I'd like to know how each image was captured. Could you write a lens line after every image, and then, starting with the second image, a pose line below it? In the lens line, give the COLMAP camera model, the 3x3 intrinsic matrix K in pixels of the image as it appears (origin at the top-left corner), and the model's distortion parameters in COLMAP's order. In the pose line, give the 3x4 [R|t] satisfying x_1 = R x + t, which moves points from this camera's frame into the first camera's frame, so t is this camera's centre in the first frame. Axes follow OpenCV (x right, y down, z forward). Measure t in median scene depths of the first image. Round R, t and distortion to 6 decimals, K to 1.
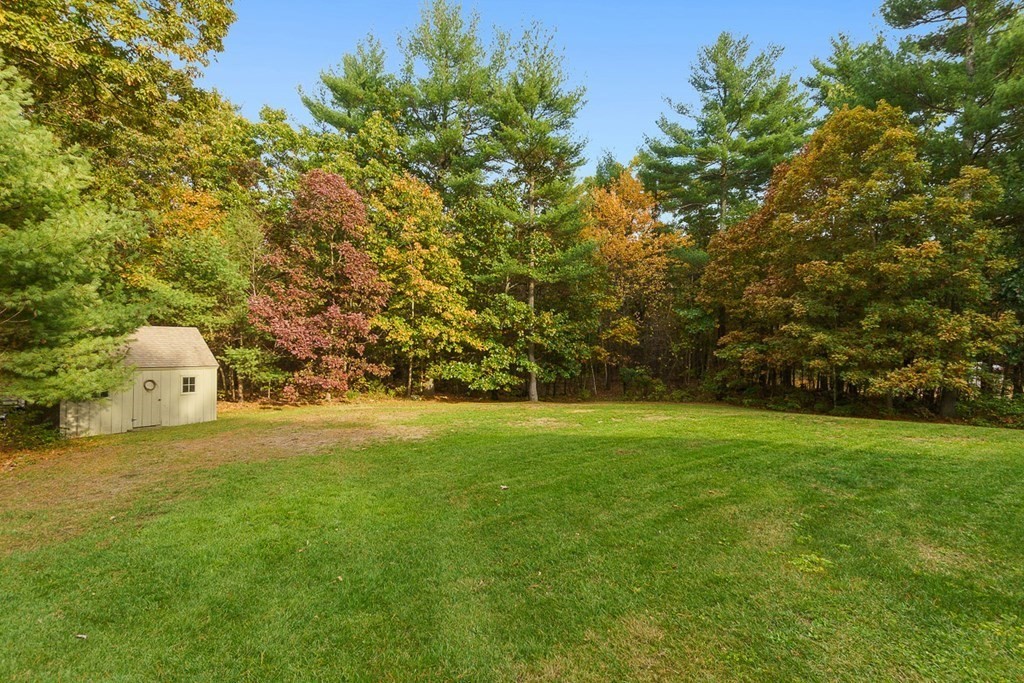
lens RADIAL K [[442.1, 0, 511.3], [0, 442.1, 345.8], [0, 0, 1]] dist [0.010399, -0.000126]
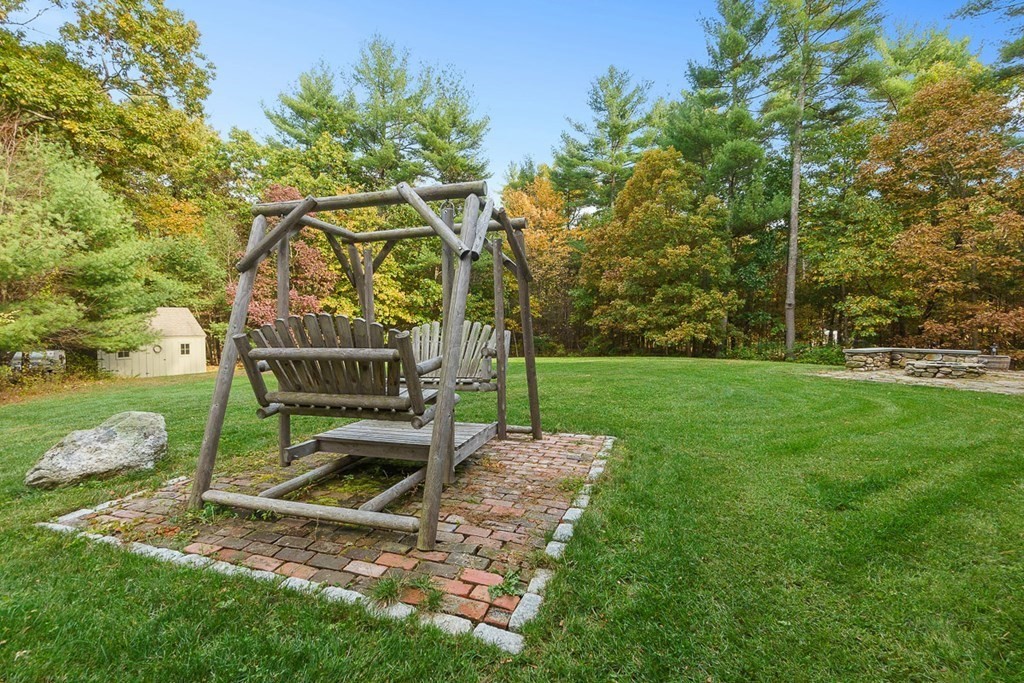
lens RADIAL K [[429.6, 0, 512.0], [0, 429.6, 341.5], [0, 0, 1]] dist [-0.000114, 0.000088]
pose [[0.998294, -0.017228, 0.055796, 0.171084], [0.014866, 0.998987, 0.042470, 0.017518], [-0.056471, -0.041568, 0.997539, -0.308441]]
